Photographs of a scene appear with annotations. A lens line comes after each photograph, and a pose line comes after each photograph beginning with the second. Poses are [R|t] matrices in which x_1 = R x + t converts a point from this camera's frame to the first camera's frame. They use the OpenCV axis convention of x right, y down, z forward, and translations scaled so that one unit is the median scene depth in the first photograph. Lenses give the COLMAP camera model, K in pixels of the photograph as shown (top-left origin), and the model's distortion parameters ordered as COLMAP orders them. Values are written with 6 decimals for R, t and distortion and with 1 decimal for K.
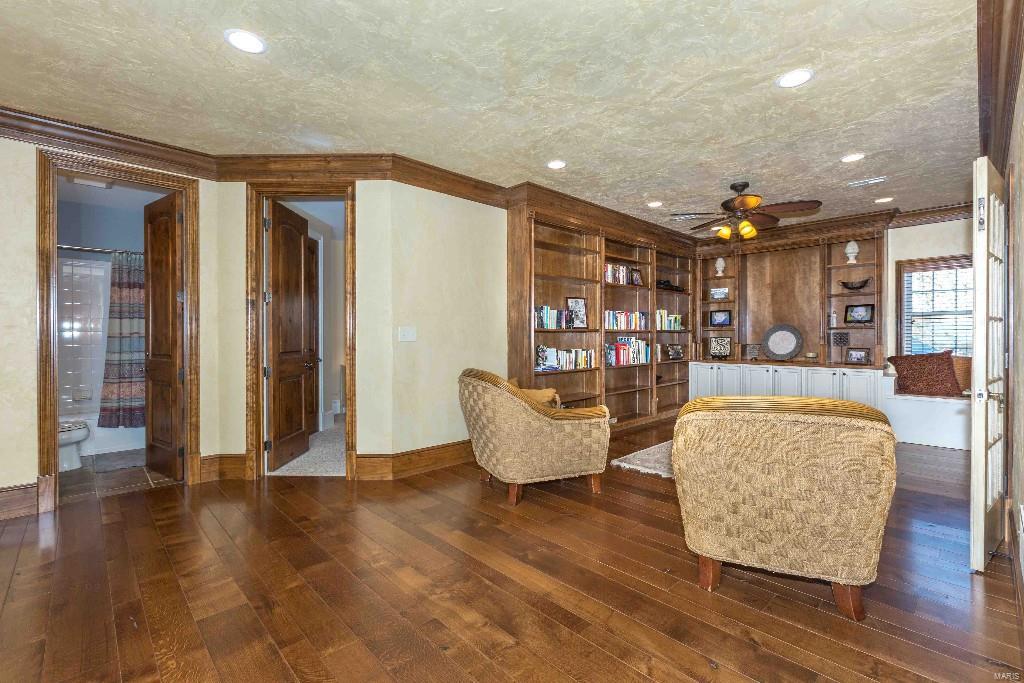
lens RADIAL K [[453.3, 0, 512.0], [0, 453.3, 341.5], [0, 0, 1]] dist [-0.001033, -0.000063]
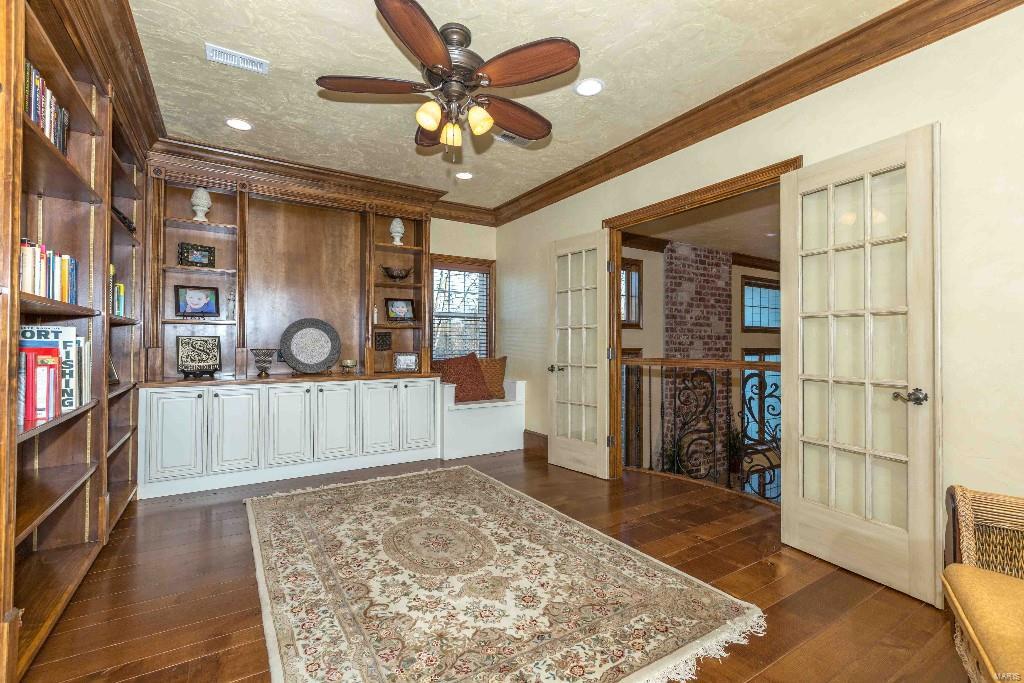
lens RADIAL K [[453.3, 0, 512.0], [0, 453.3, 341.5], [0, 0, 1]] dist [-0.001033, -0.000063]
pose [[0.203931, 0.003597, 0.978979, 0.008423], [0.002408, 0.999988, -0.004176, -0.000570], [-0.978982, 0.003209, 0.203920, 0.630148]]
